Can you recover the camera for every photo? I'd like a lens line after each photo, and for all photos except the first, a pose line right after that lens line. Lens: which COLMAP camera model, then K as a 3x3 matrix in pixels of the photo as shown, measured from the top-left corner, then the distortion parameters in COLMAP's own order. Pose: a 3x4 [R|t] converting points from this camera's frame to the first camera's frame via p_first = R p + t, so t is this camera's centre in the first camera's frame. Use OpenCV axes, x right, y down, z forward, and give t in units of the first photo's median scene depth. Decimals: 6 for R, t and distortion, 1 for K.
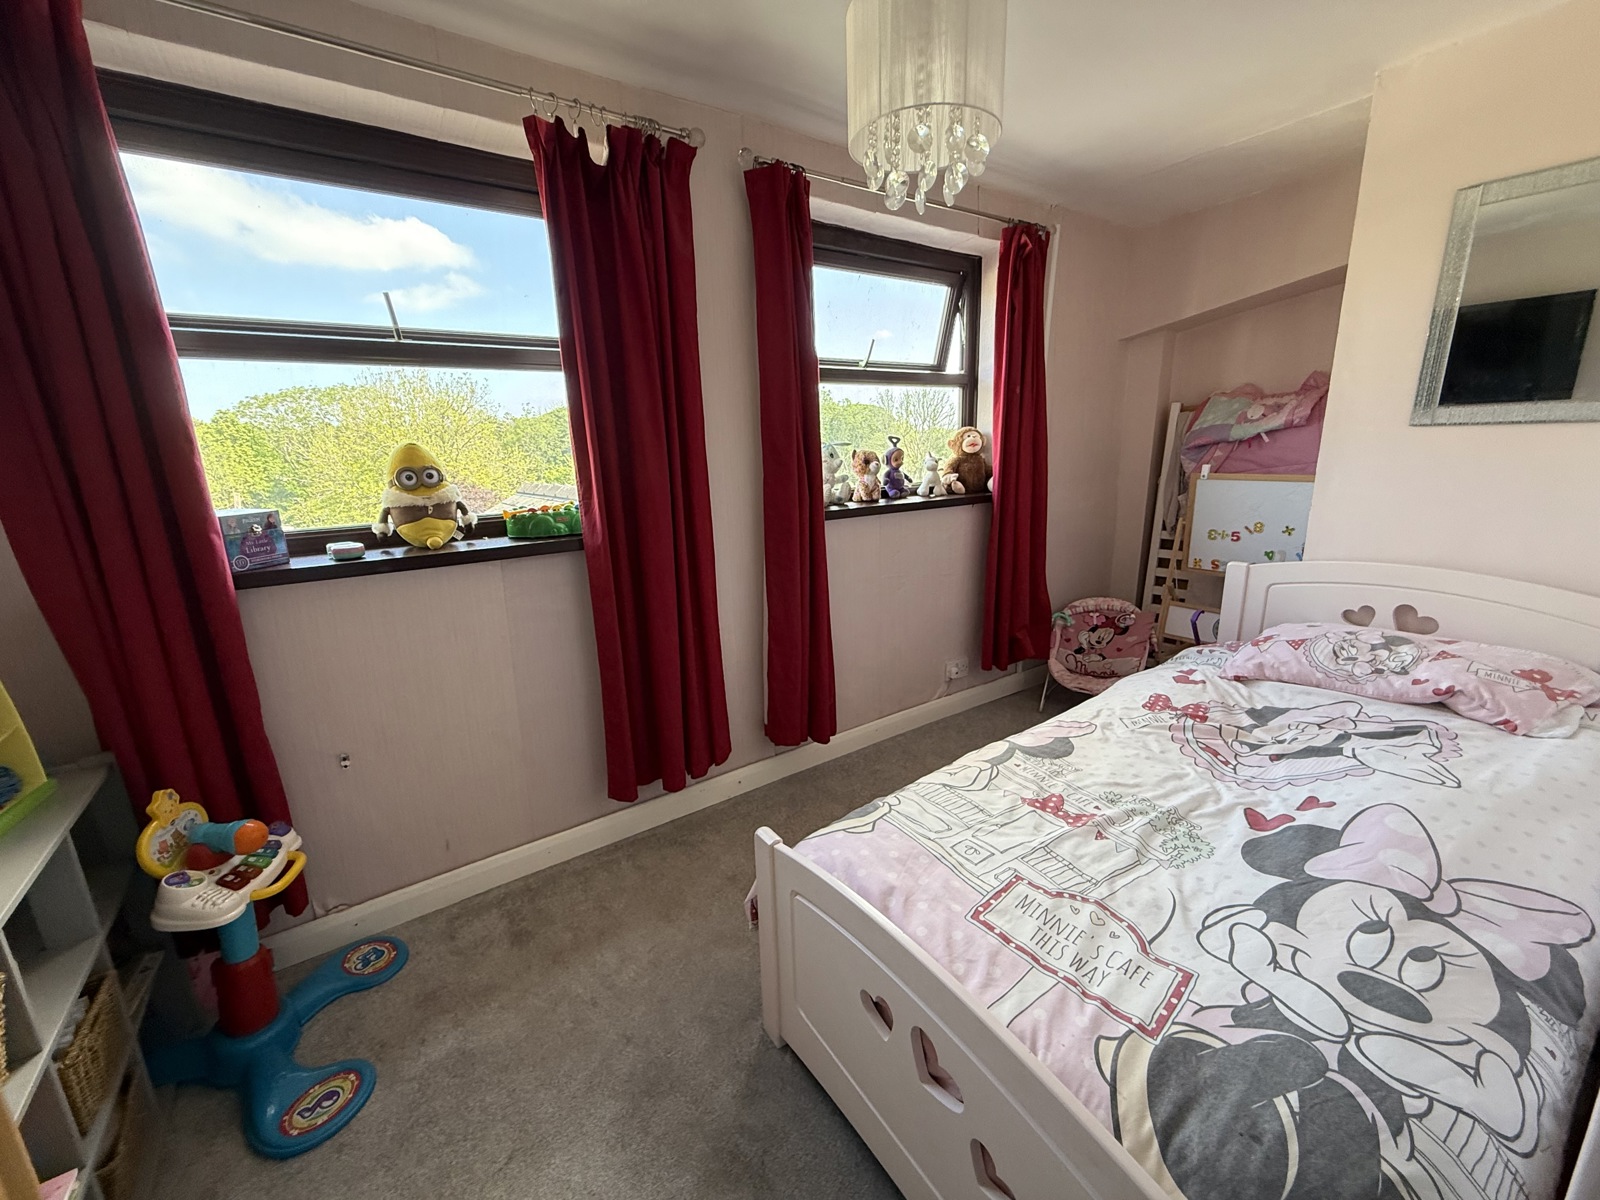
lens RADIAL K [[634.6, 0, 796.1], [0, 634.6, 600.5], [0, 0, 1]] dist [0.000097, -0.000220]
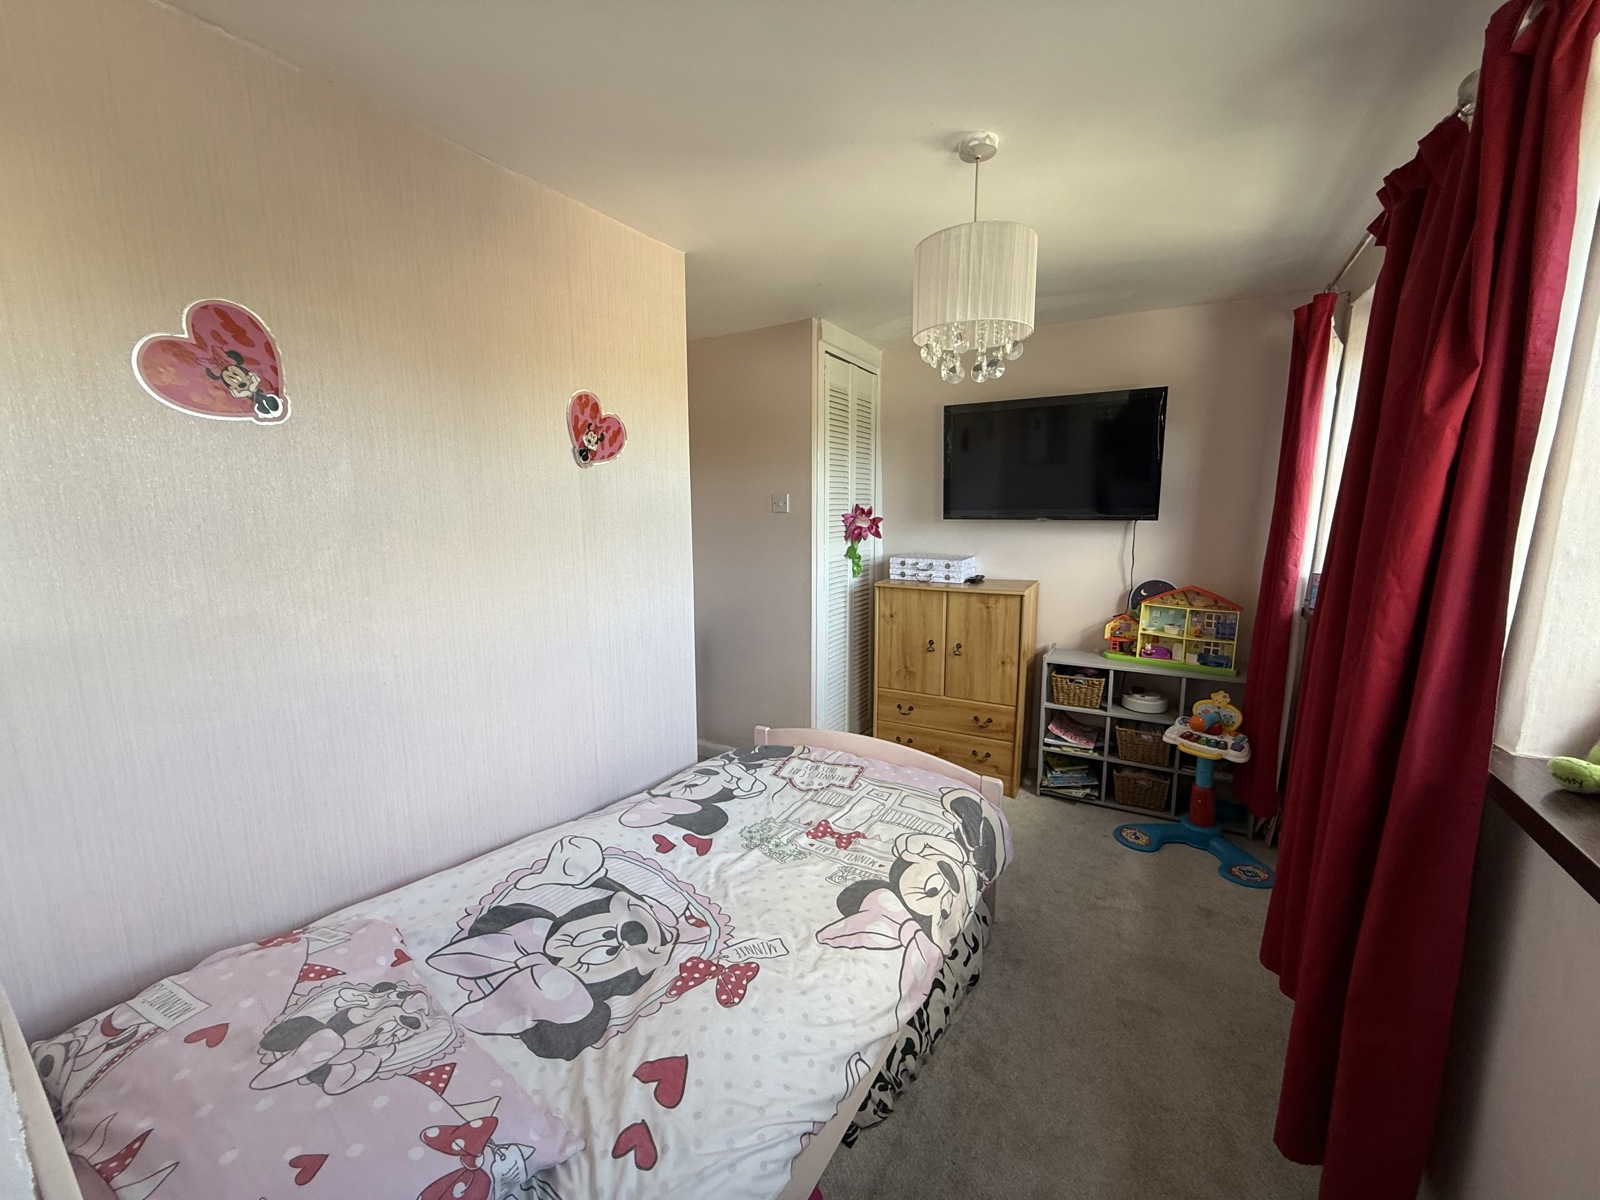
lens RADIAL K [[634.6, 0, 796.1], [0, 634.6, 600.5], [0, 0, 1]] dist [0.000097, -0.000220]
pose [[-0.910564, 0.097339, -0.401745, 1.195648], [-0.066578, 0.924656, 0.374937, -0.743934], [0.407972, 0.368152, -0.835478, 2.311753]]
